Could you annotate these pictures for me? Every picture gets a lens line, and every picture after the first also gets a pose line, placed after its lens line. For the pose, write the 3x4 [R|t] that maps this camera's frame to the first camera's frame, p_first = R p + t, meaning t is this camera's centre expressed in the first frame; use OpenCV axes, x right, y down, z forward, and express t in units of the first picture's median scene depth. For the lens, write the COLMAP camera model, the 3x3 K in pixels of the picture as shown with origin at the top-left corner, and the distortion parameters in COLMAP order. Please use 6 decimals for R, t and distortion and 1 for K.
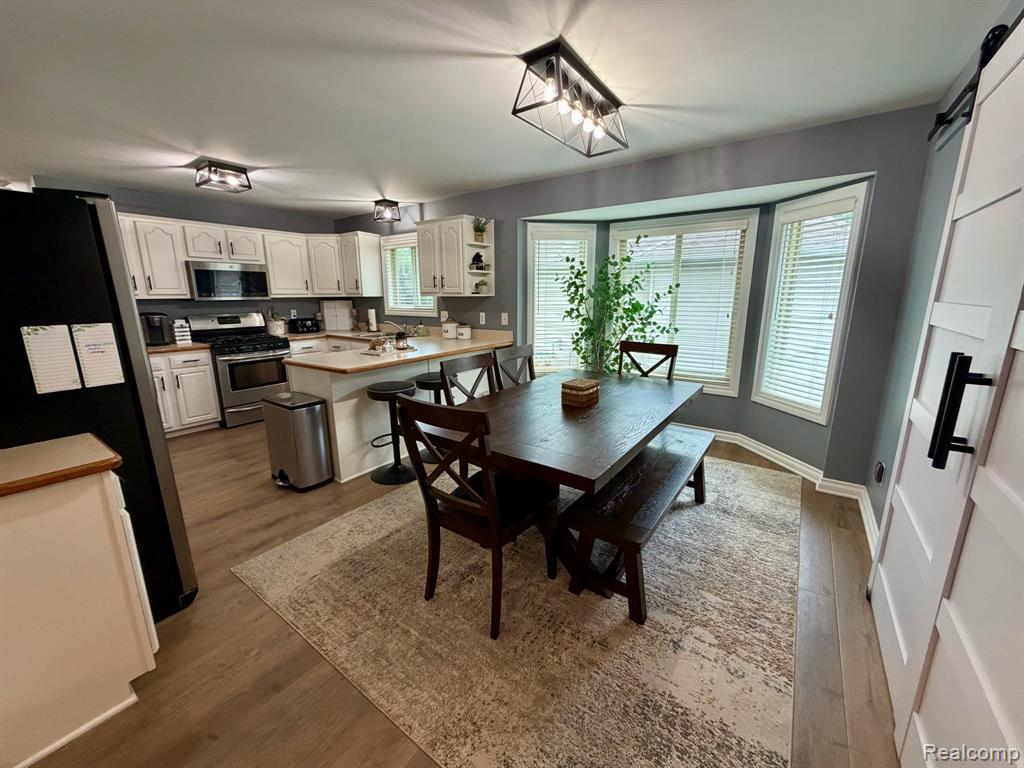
lens RADIAL K [[410.5, 0, 510.5], [0, 410.5, 384.1], [0, 0, 1]] dist [-0.002990, -0.000126]
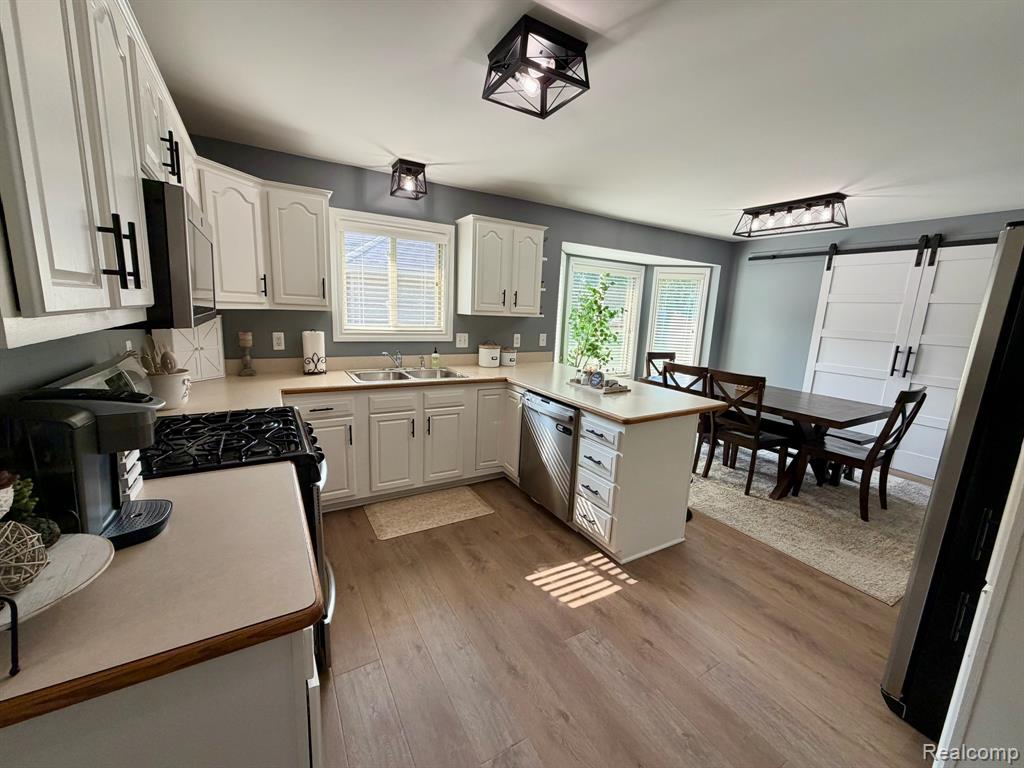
lens RADIAL K [[410.5, 0, 508.5], [0, 410.5, 384.7], [0, 0, 1]] dist [-0.002990, -0.000126]
pose [[0.415916, -0.138225, 0.898837, -0.932346], [0.155511, 0.984633, 0.079459, -0.144589], [-0.896008, 0.106731, 0.431020, 0.667100]]
